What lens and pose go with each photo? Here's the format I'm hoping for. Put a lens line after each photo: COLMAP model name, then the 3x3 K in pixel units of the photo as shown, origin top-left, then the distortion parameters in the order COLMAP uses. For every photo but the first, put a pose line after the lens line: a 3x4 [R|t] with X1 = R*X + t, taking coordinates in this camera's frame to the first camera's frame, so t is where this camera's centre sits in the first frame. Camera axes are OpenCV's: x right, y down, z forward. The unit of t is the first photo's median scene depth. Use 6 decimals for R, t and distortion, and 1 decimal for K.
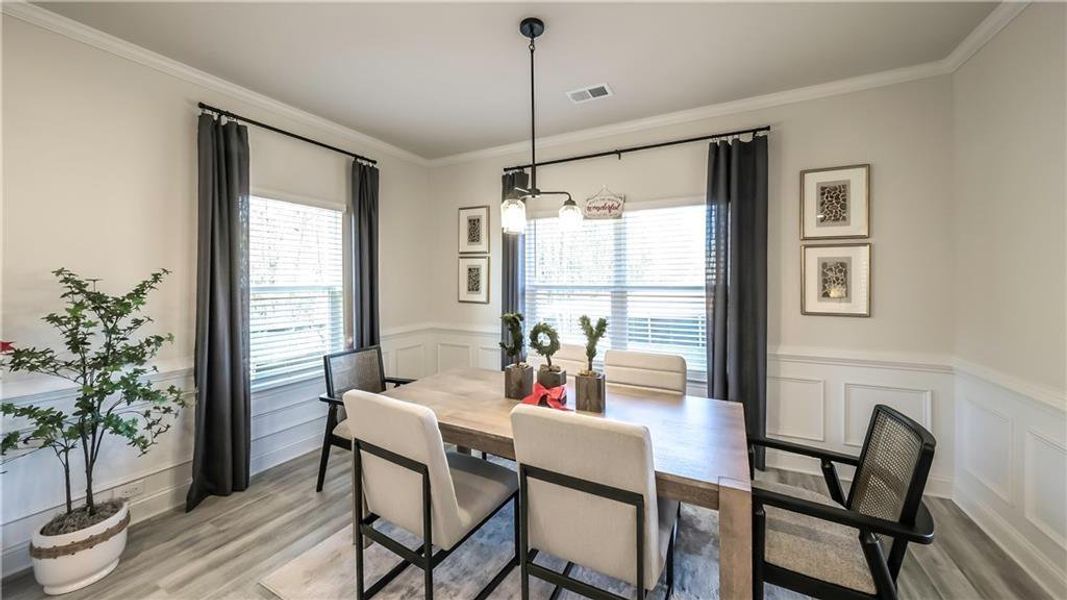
lens RADIAL K [[365.5, 0, 539.6], [0, 365.5, 284.5], [0, 0, 1]] dist [0.008459, -0.000004]
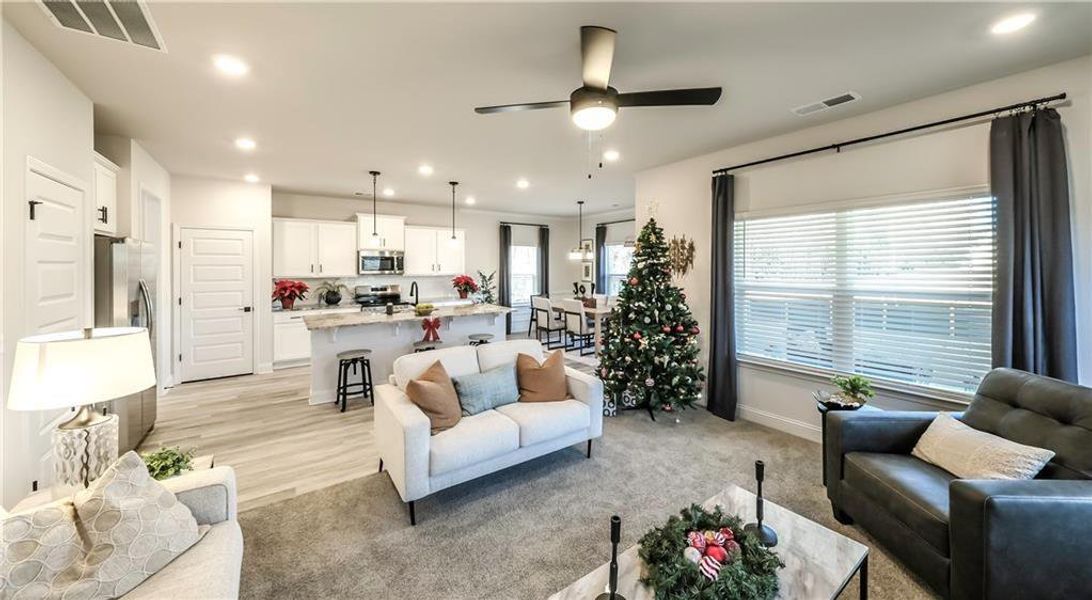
lens RADIAL K [[386.6, 0, 551.9], [0, 386.6, 264.0], [0, 0, 1]] dist [0.003158, -0.000014]
pose [[0.888562, -0.003866, -0.458740, 1.106031], [-0.003409, 0.999881, -0.015030, -0.031303], [0.458743, 0.014919, 0.888444, -1.884516]]
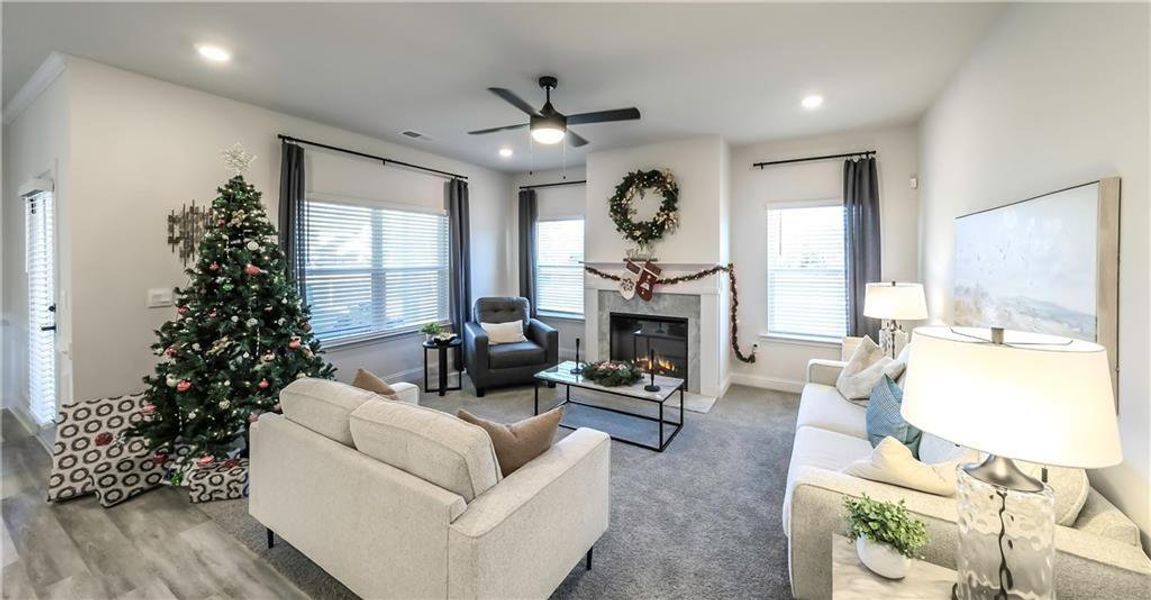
lens RADIAL K [[409.9, 0, 573.4], [0, 409.9, 263.0], [0, 0, 1]] dist [-0.000508, -0.000448]
pose [[0.070636, -0.012269, 0.997427, -0.354686], [0.008464, 0.999896, 0.011700, -0.007975], [-0.997466, 0.007616, 0.070732, -1.272015]]
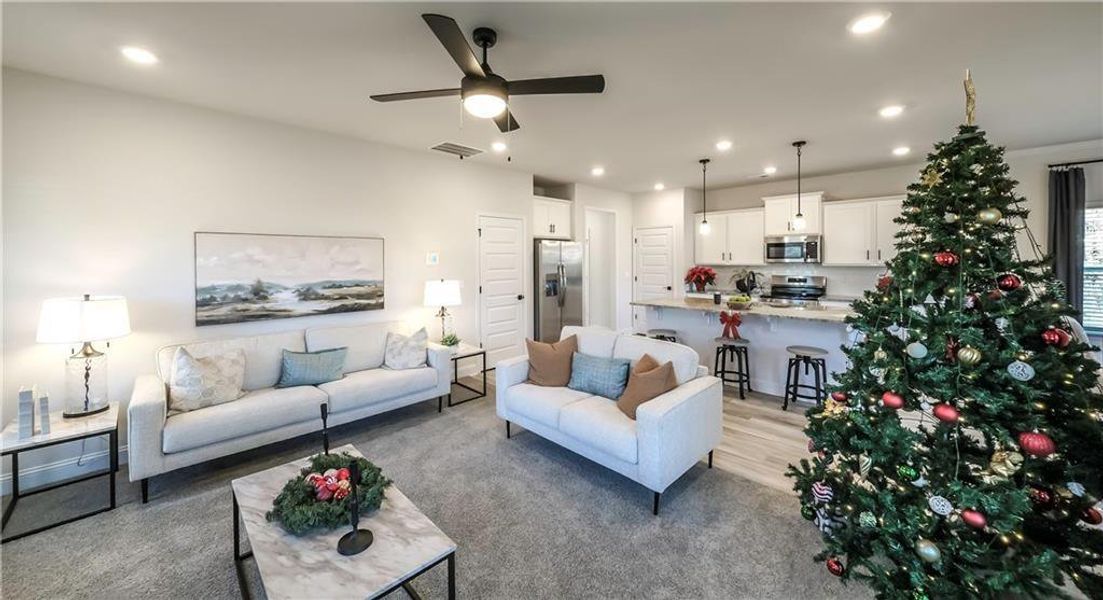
lens RADIAL K [[395.6, 0, 544.5], [0, 395.6, 263.8], [0, 0, 1]] dist [-0.008879, -0.000287]
pose [[-0.313431, 0.014691, -0.949497, 1.576624], [-0.002186, 0.999867, 0.016192, -0.026569], [0.949608, 0.007151, -0.313357, -0.719425]]
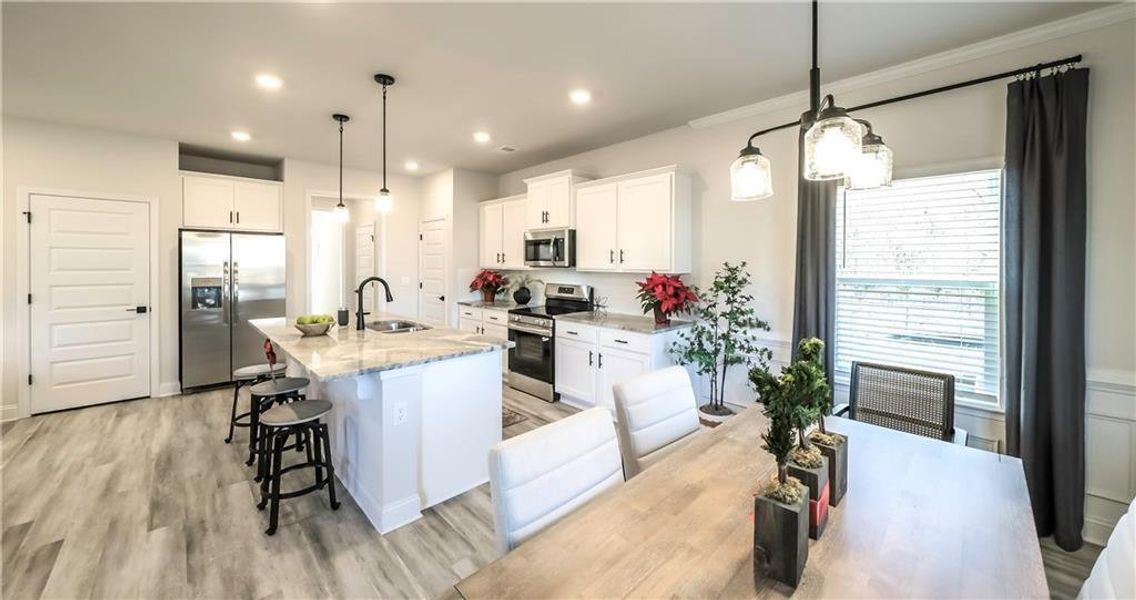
lens RADIAL K [[407.4, 0, 569.9], [0, 407.4, 264.0], [0, 0, 1]] dist [-0.000855, -0.000450]
pose [[-0.324716, -0.000463, -0.945811, 0.510503], [-0.014862, 0.999879, 0.004613, -0.020340], [0.945695, 0.015555, -0.324684, 0.642644]]
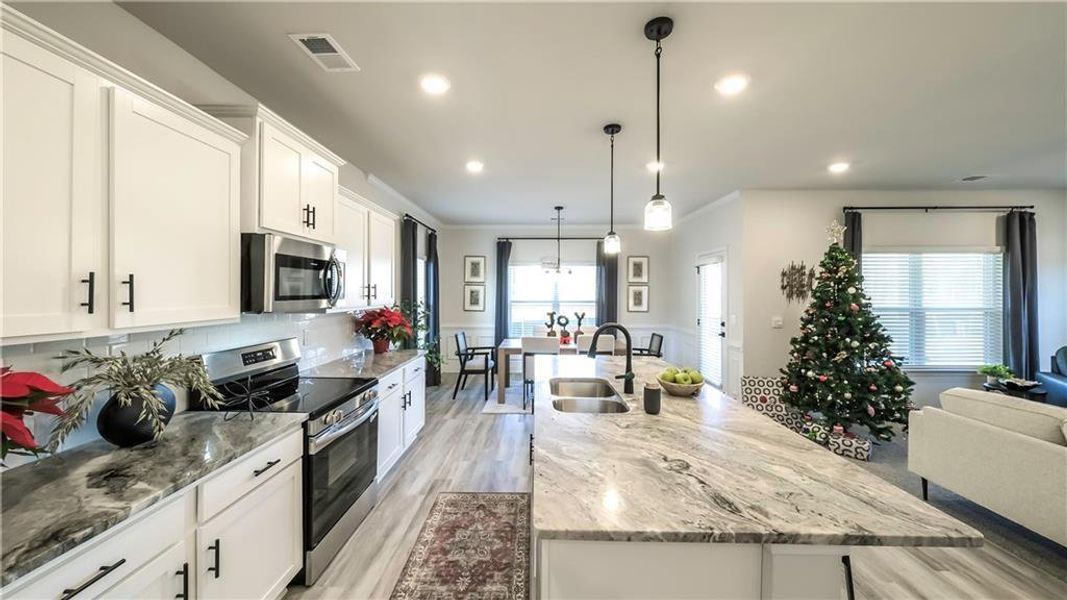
lens RADIAL K [[378.2, 0, 530.1], [0, 378.2, 292.4], [0, 0, 1]] dist [-0.002892, -0.000367]
pose [[0.896801, 0.002009, 0.442429, -1.091245], [0.002129, 0.999959, -0.008855, -0.031564], [-0.442429, 0.008883, 0.896760, -1.090132]]
